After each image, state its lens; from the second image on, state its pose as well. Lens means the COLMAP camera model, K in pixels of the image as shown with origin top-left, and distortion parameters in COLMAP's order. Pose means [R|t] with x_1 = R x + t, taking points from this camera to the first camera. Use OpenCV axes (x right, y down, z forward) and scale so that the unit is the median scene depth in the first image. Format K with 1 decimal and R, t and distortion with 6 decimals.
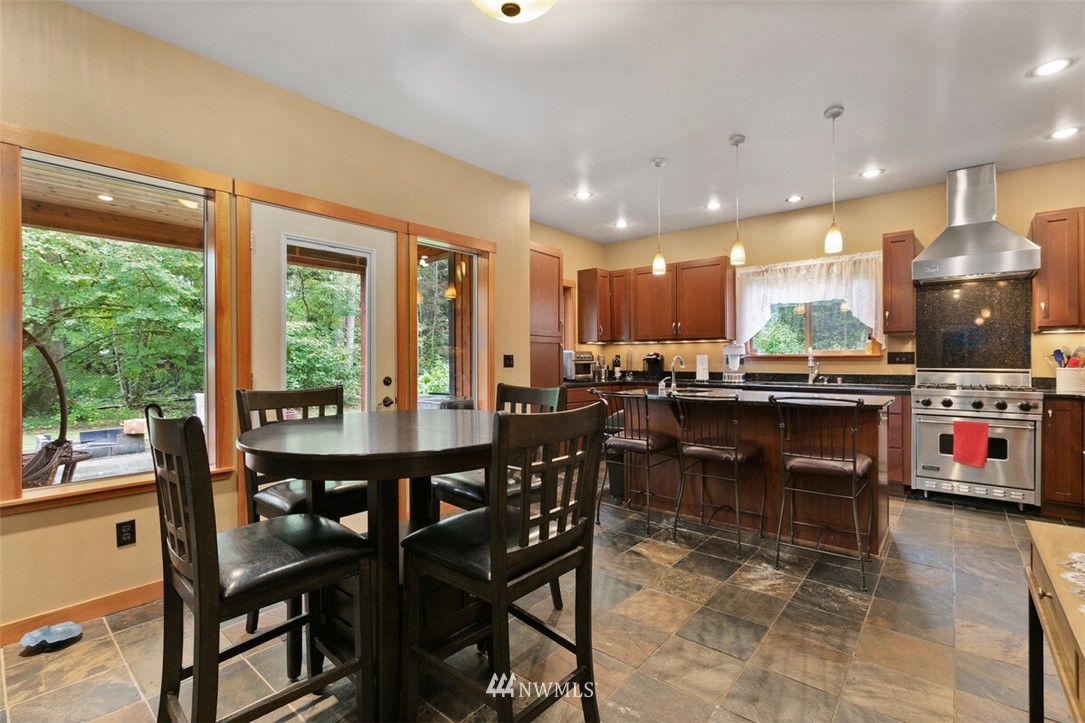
lens RADIAL K [[483.4, 0, 551.6], [0, 483.4, 357.7], [0, 0, 1]] dist [0.003098, -0.002252]
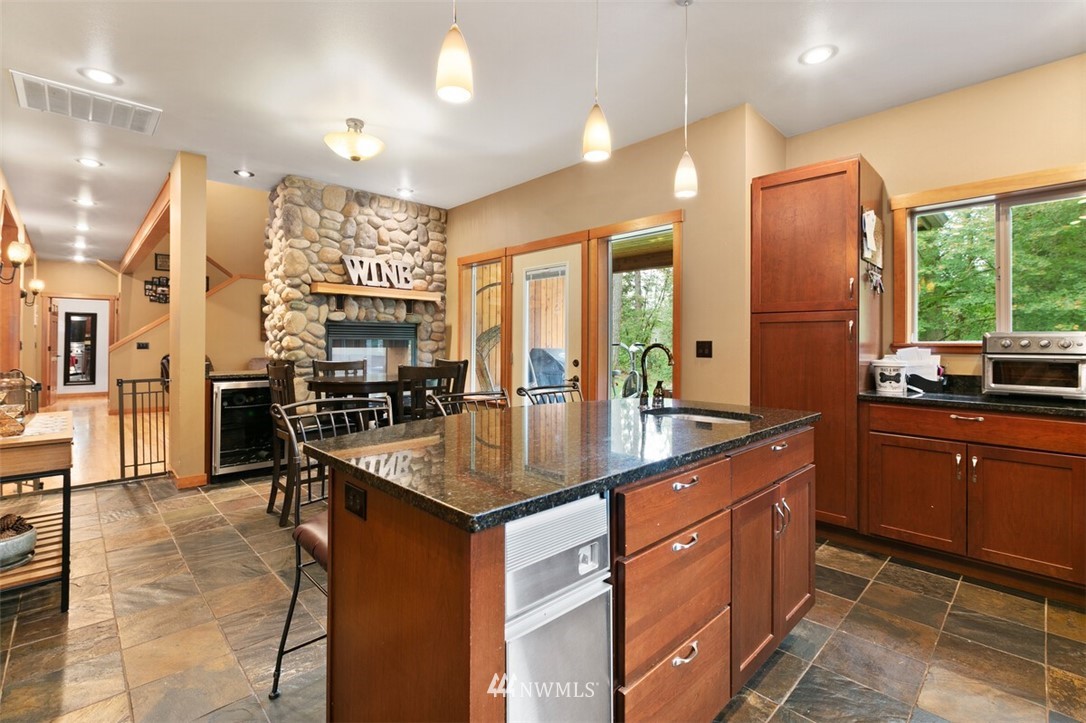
lens RADIAL K [[483.8, 0, 542.4], [0, 483.8, 339.9], [0, 0, 1]] dist [0.003098, -0.002252]
pose [[-0.104539, -0.005799, -0.994504, 0.667854], [-0.004813, 0.999974, -0.005325, -0.001954], [0.994509, 0.004230, -0.104564, 0.757275]]
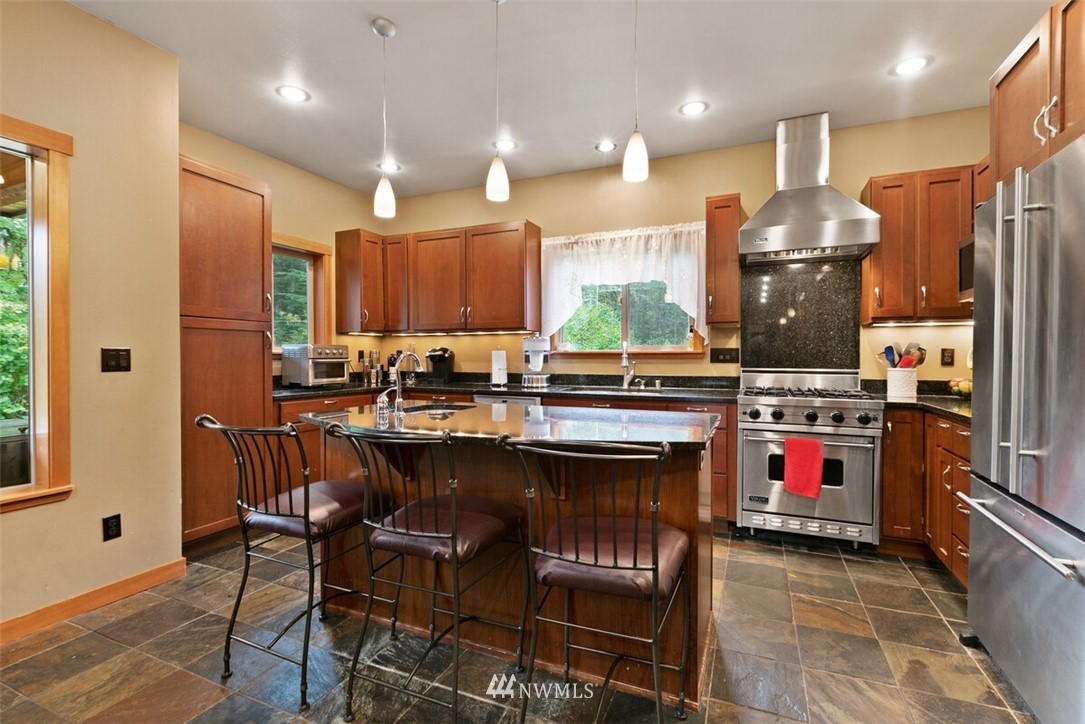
lens RADIAL K [[483.4, 0, 551.3], [0, 483.4, 358.9], [0, 0, 1]] dist [0.003098, -0.002252]
pose [[0.957285, 0.000309, 0.289145, 0.209835], [-0.003120, 0.999952, 0.009261, -0.000476], [-0.289128, -0.009767, 0.957241, 0.308652]]
